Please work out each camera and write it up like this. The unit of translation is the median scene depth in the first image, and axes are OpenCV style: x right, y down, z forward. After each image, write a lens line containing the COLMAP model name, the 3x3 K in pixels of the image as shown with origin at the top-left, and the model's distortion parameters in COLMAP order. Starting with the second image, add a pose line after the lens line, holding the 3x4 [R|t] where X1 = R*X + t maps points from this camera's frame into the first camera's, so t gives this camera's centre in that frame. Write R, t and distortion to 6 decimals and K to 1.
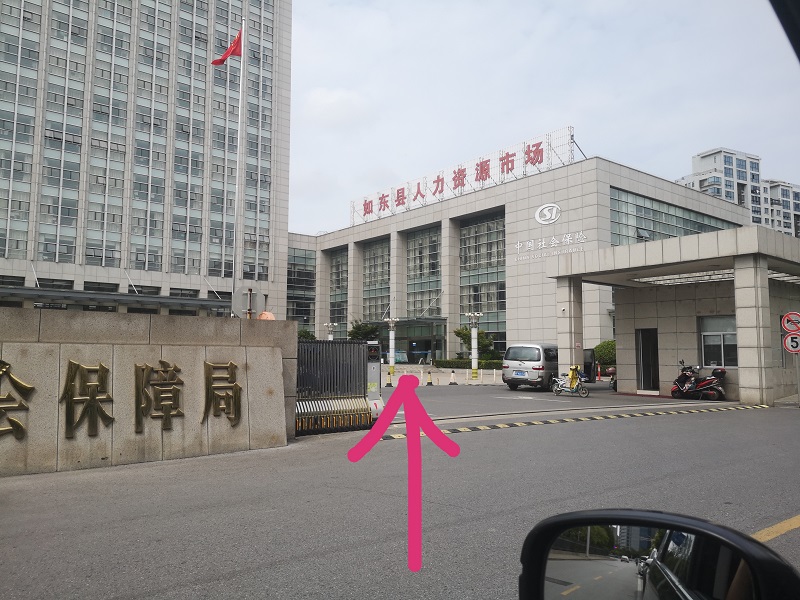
lens RADIAL K [[625.7, 0, 400.0], [0, 625.7, 300.0], [0, 0, 1]] dist [0.049806, -0.091956]
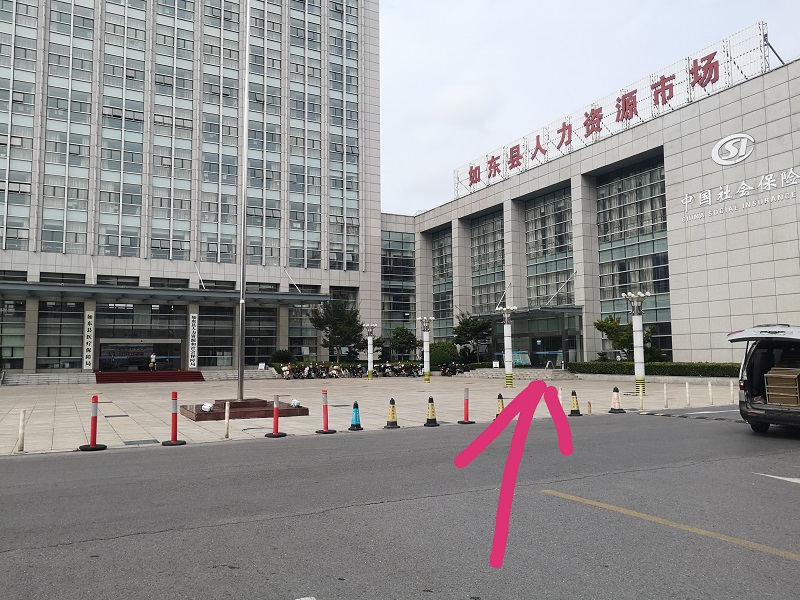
lens RADIAL K [[625.7, 0, 400.0], [0, 625.7, 300.0], [0, 0, 1]] dist [0.049806, -0.091956]
pose [[0.982039, -0.031375, -0.186052, 0.000379], [0.031642, 0.999498, -0.001534, 0.013858], [0.186006, -0.004381, 0.982539, 0.201400]]
